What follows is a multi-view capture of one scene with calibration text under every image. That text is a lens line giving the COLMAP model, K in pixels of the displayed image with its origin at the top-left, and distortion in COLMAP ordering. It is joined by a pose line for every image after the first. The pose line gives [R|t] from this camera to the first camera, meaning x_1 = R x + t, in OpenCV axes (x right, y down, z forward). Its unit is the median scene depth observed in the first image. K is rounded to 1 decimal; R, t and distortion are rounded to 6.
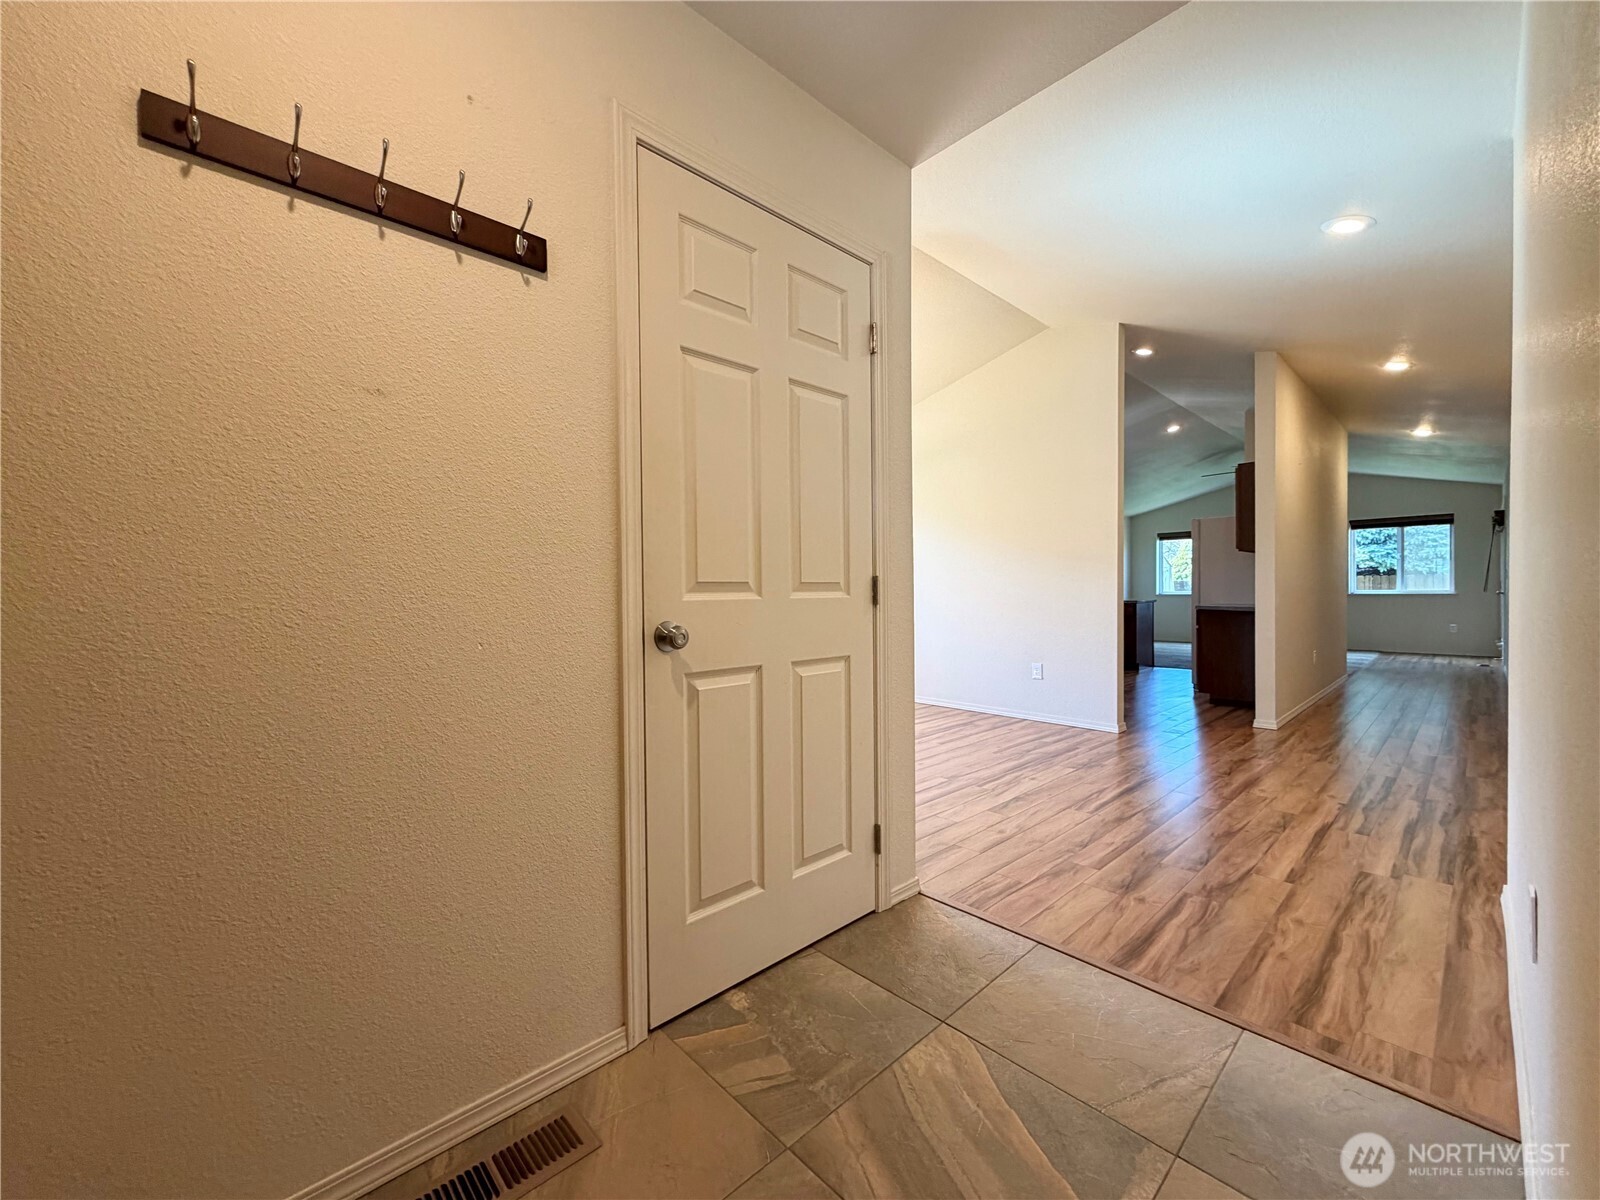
lens RADIAL K [[638.3, 0, 797.2], [0, 638.3, 600.7], [0, 0, 1]] dist [-0.000100, -0.000261]
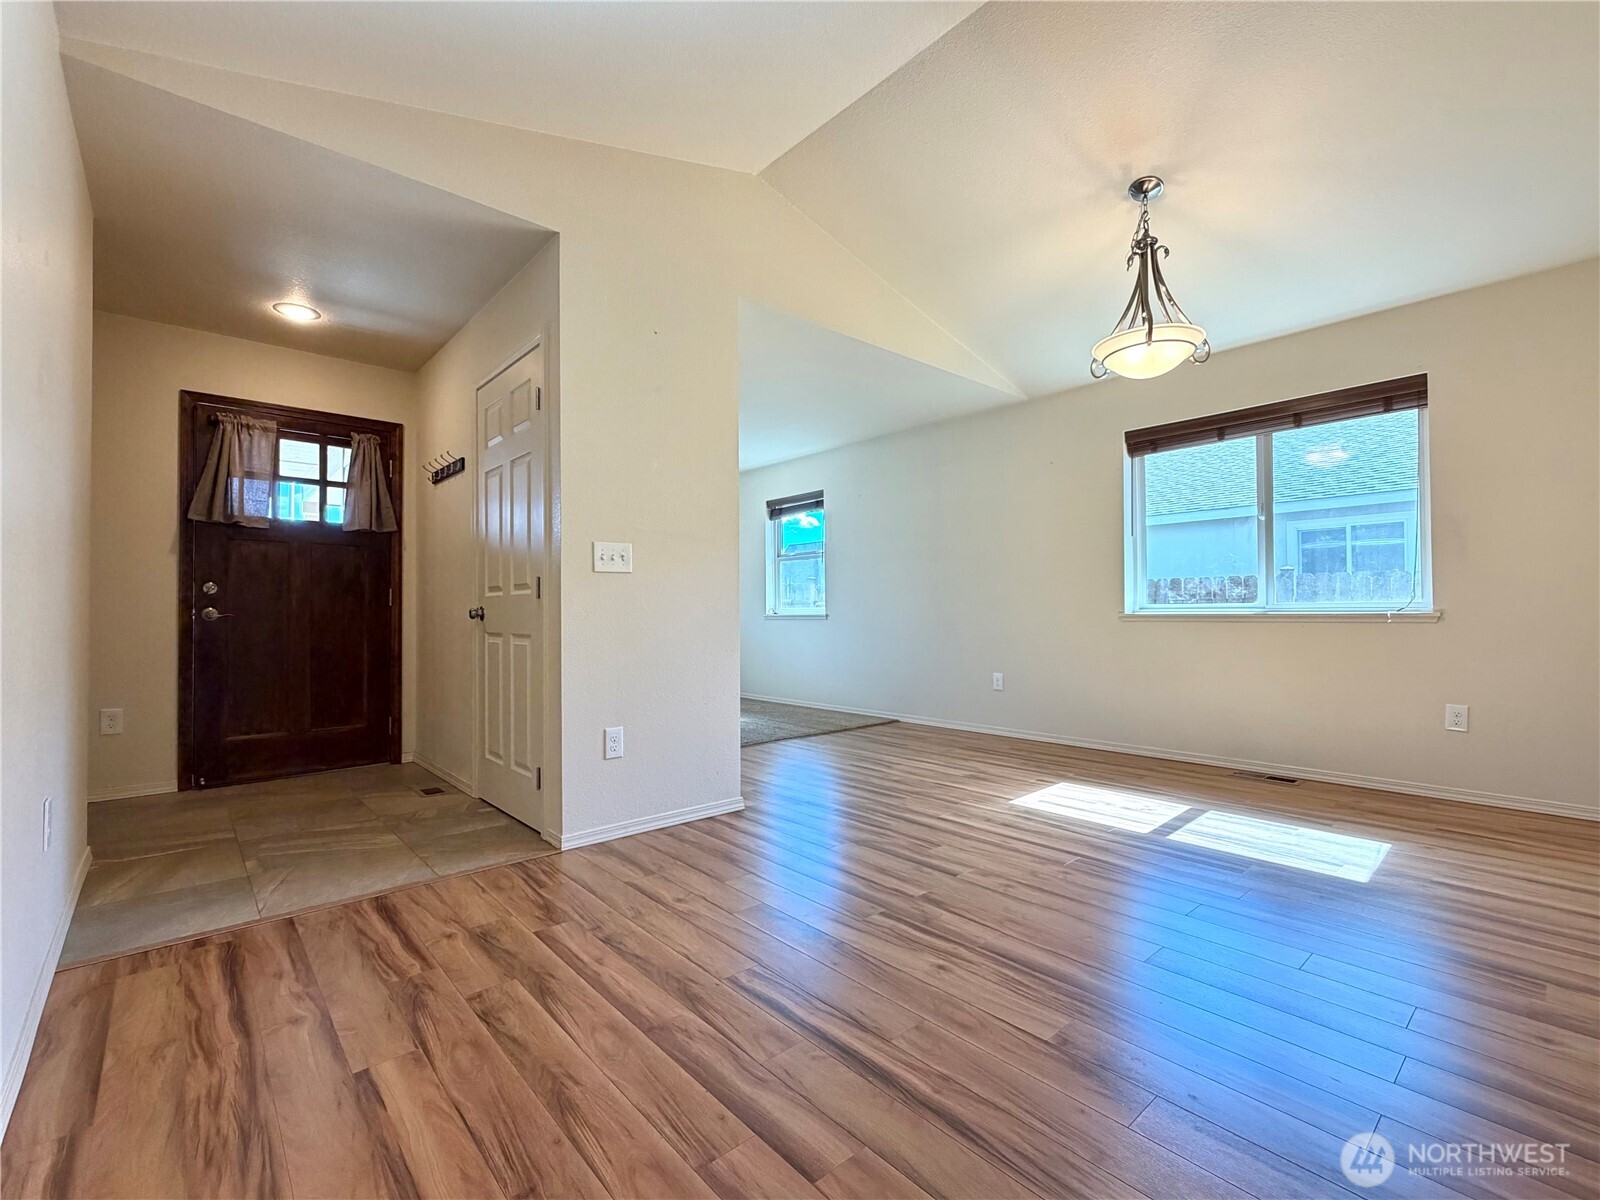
lens RADIAL K [[706.7, 0, 803.6], [0, 706.7, 606.2], [0, 0, 1]] dist [0.000061, 0.000145]
pose [[-0.020911, 0.001135, -0.999781, 1.643675], [-0.009262, 0.999956, 0.001329, 0.016183], [0.999738, 0.009288, -0.020899, 1.653082]]
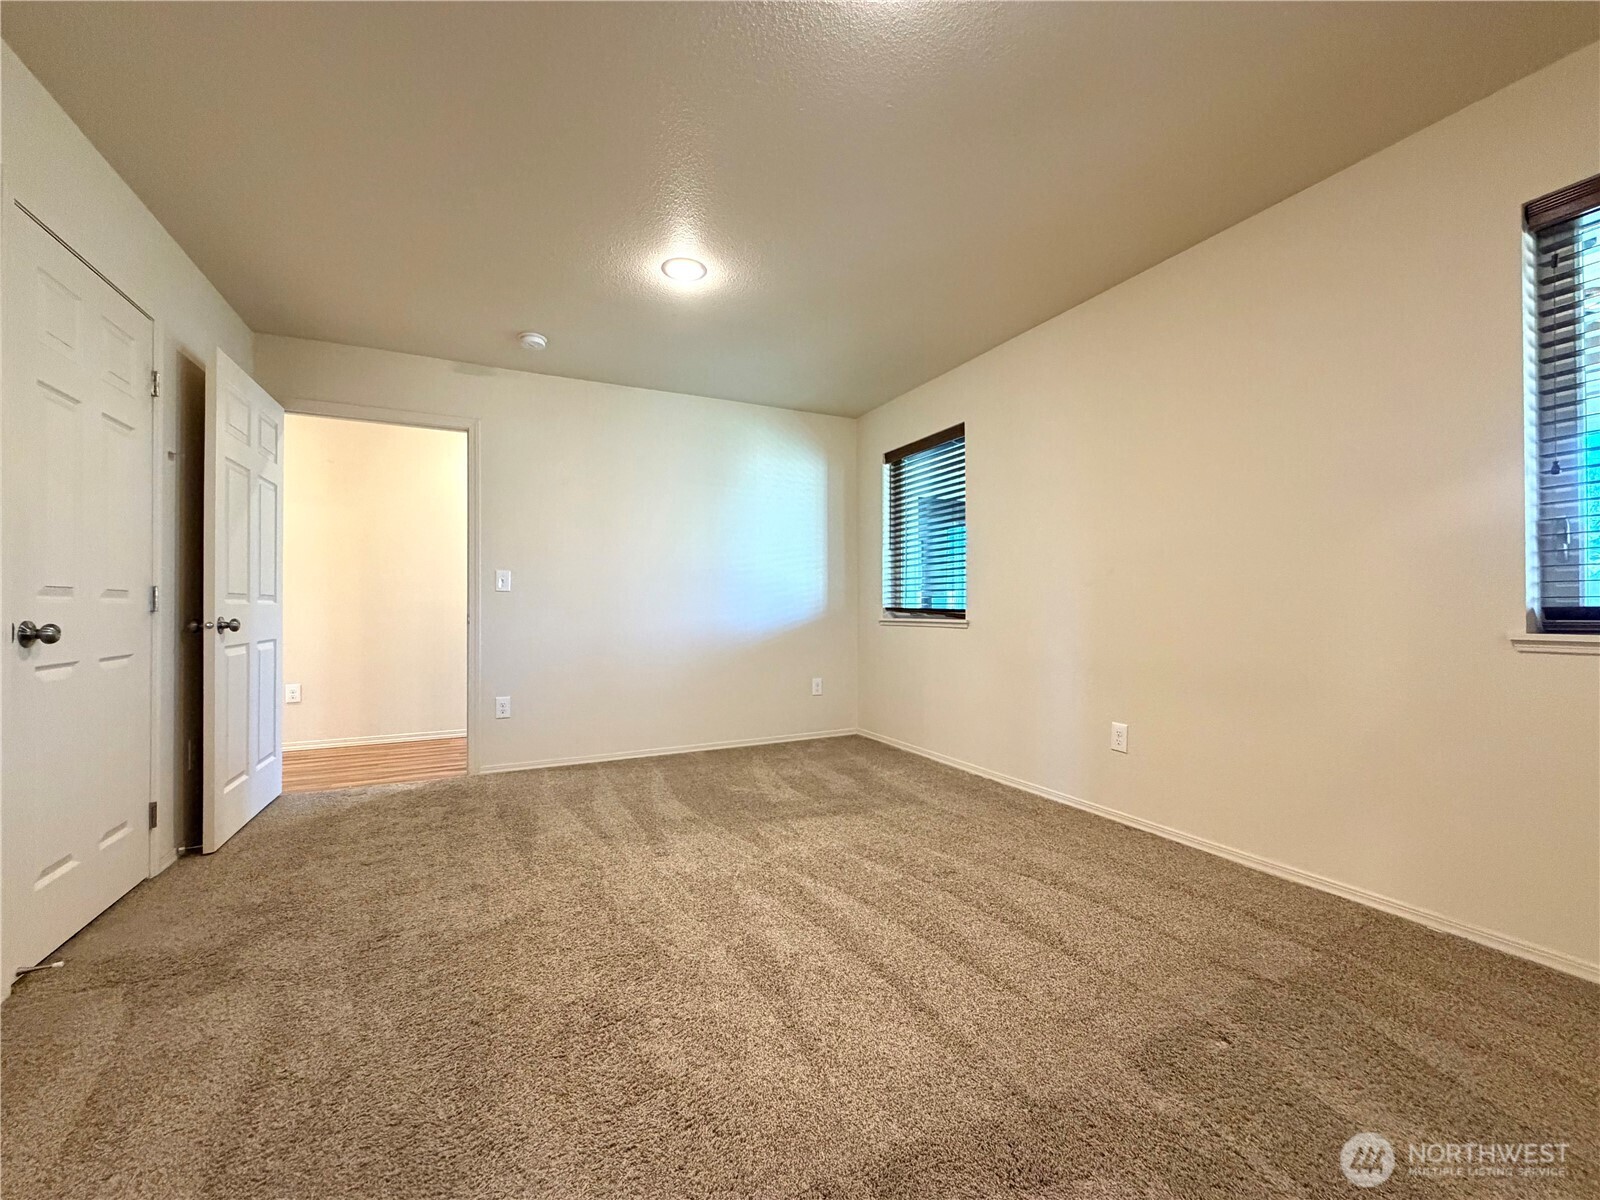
lens RADIAL K [[638.3, 0, 797.2], [0, 638.3, 600.7], [0, 0, 1]] dist [-0.000100, -0.000261]
pose [[0.293764, 0.016178, 0.955741, -1.120827], [0.006292, 0.999802, -0.018857, 0.027648], [-0.955857, 0.011553, 0.293604, -0.797246]]
